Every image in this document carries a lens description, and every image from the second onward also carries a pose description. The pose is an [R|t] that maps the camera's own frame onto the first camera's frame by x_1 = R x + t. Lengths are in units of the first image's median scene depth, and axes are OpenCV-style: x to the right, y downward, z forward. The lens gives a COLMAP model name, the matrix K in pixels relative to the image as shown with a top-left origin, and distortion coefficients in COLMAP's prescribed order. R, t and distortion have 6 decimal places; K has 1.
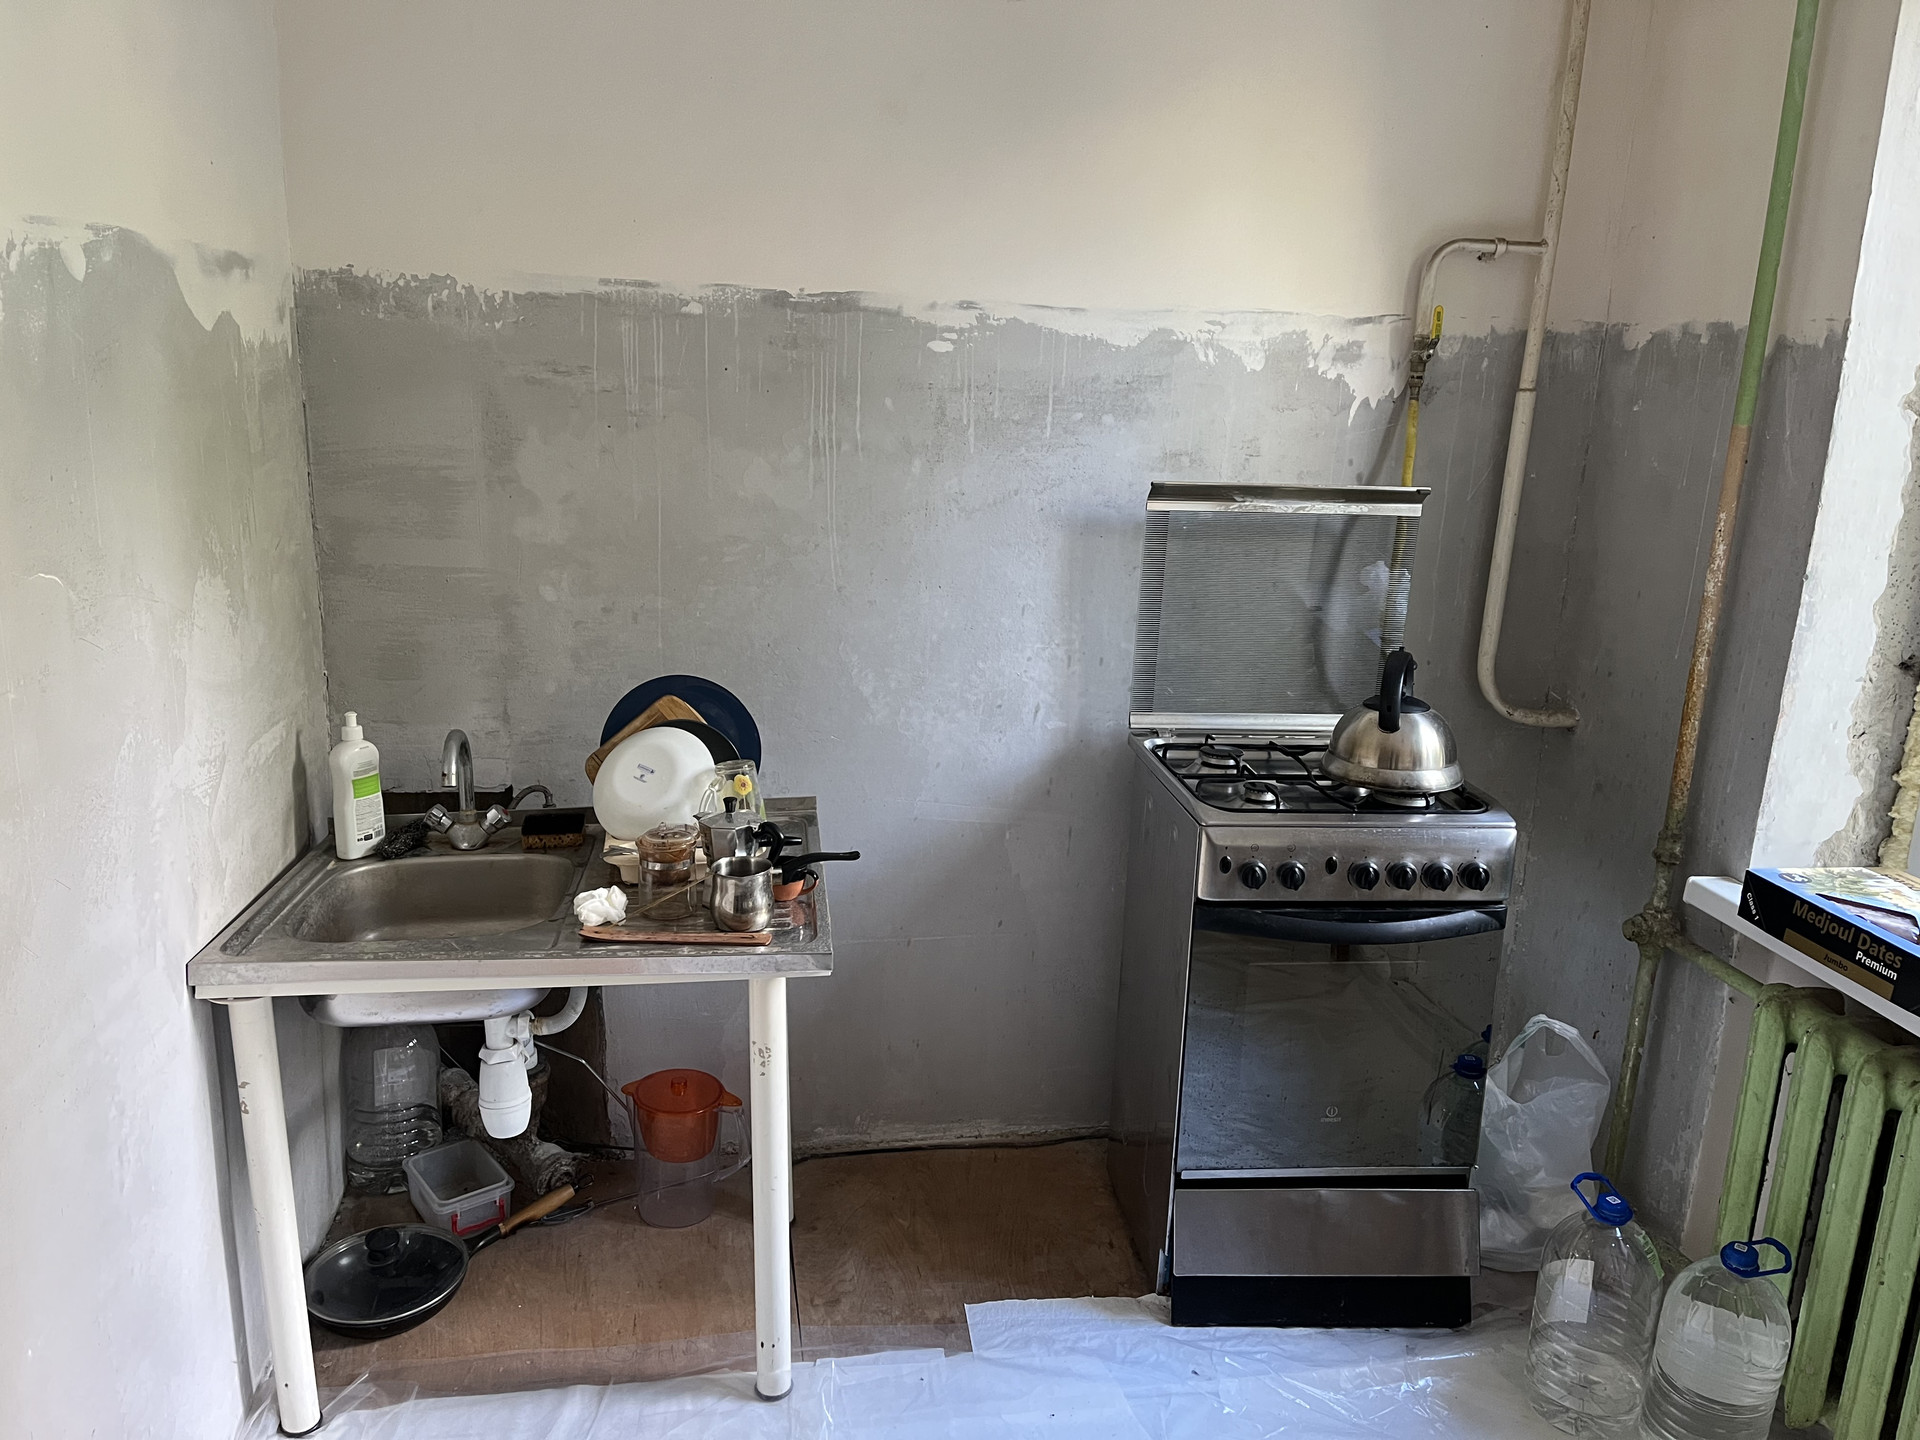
lens RADIAL K [[1451.8, 0, 949.1], [0, 1451.8, 703.2], [0, 0, 1]] dist [0.071500, -0.109629]
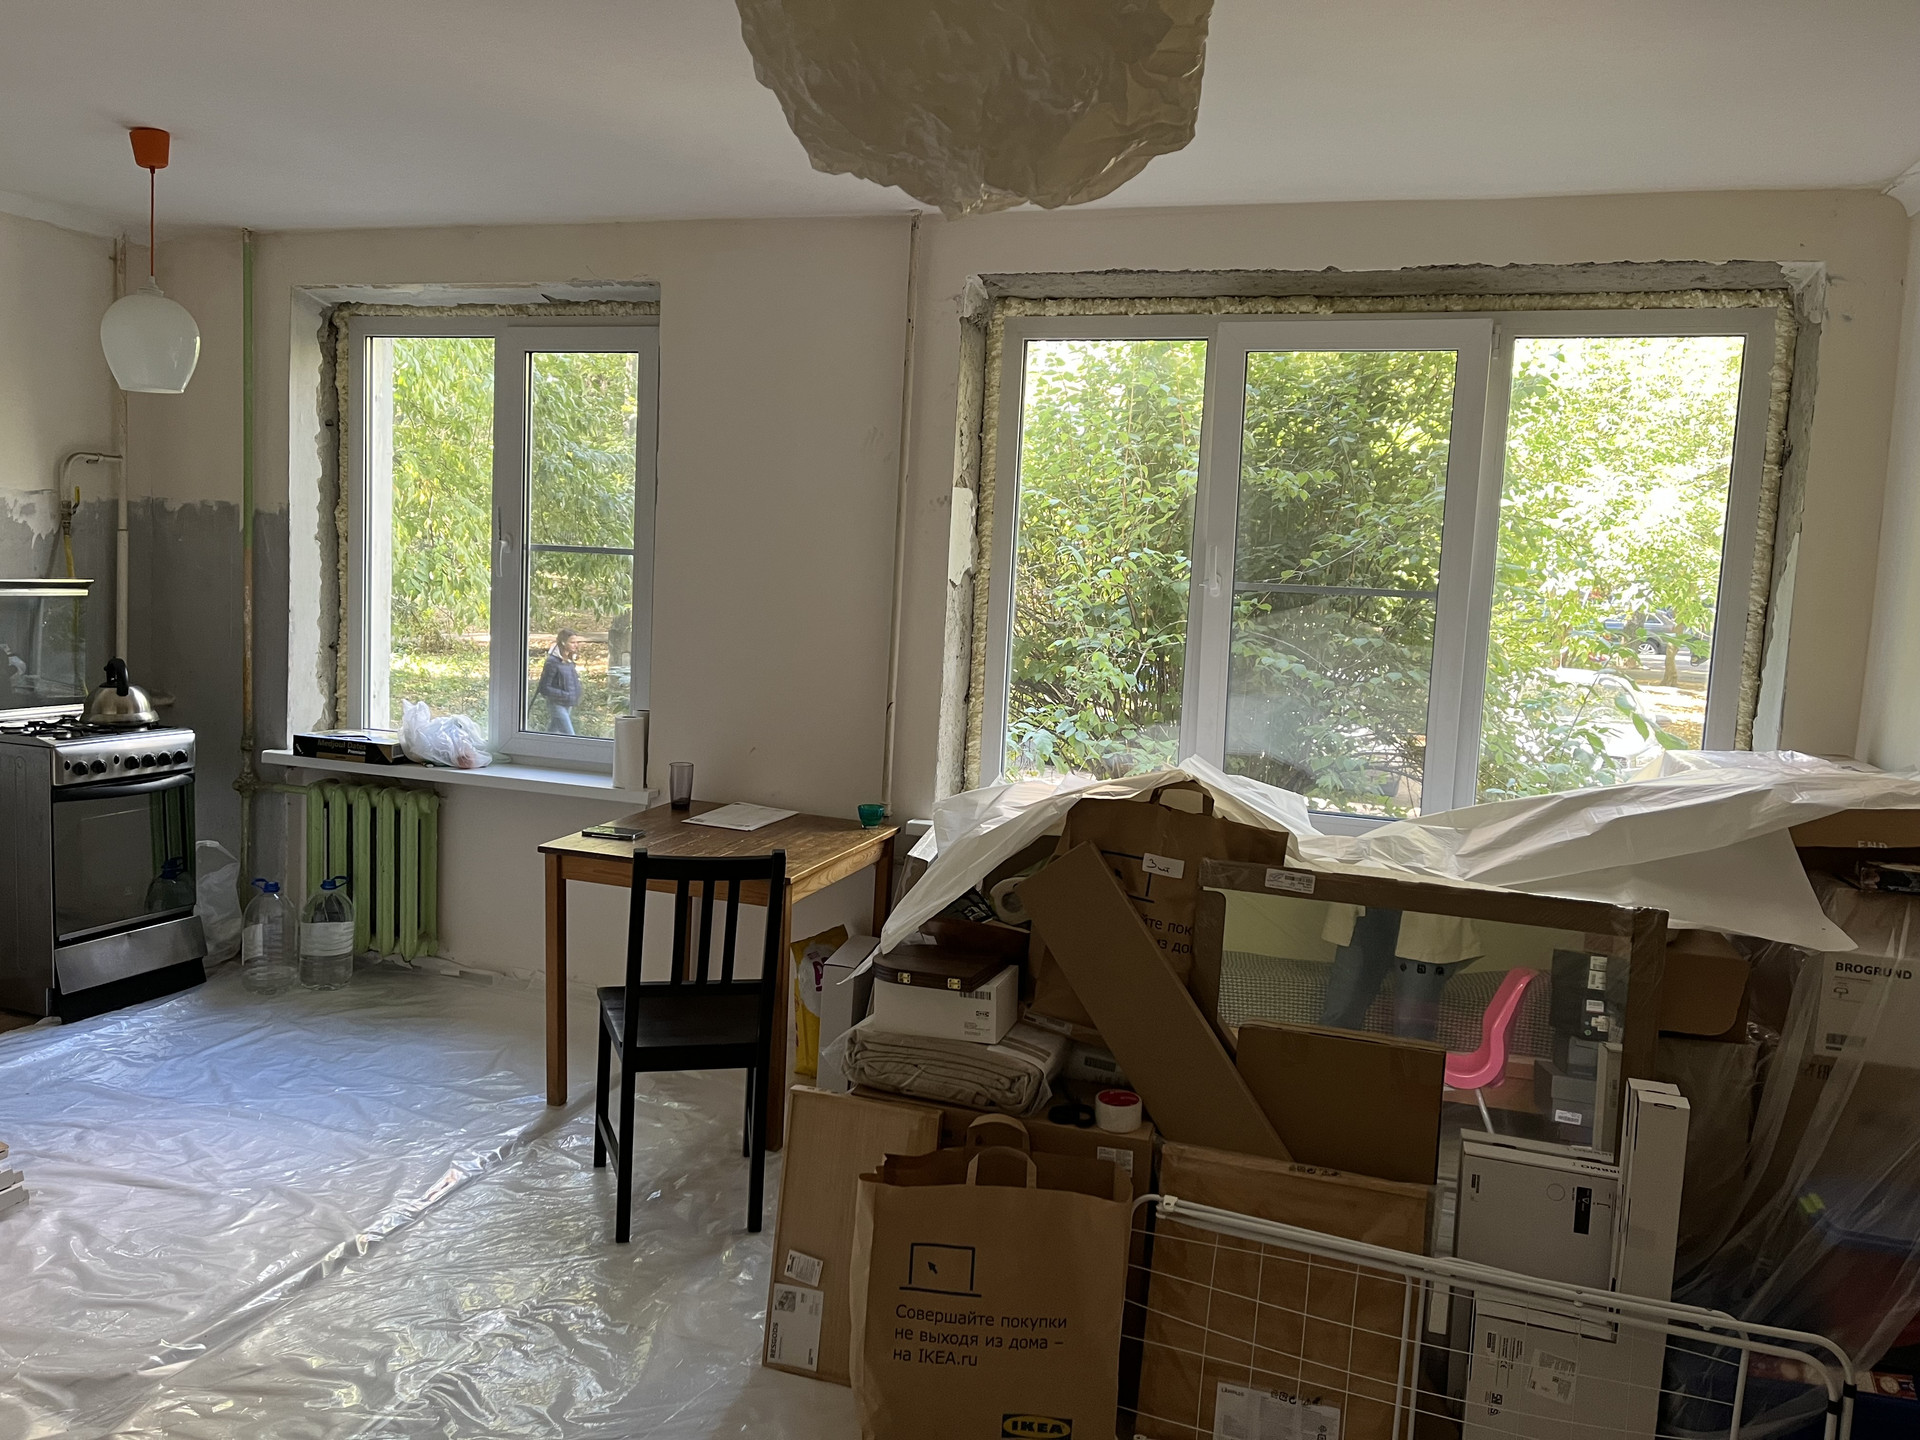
lens RADIAL K [[1451.8, 0, 969.3], [0, 1451.8, 715.6], [0, 0, 1]] dist [0.071500, -0.109629]
pose [[0.447024, -0.103283, 0.888539, -0.935101], [0.177800, 0.983752, 0.024899, 0.193391], [-0.876674, 0.146852, 0.458124, -0.907424]]
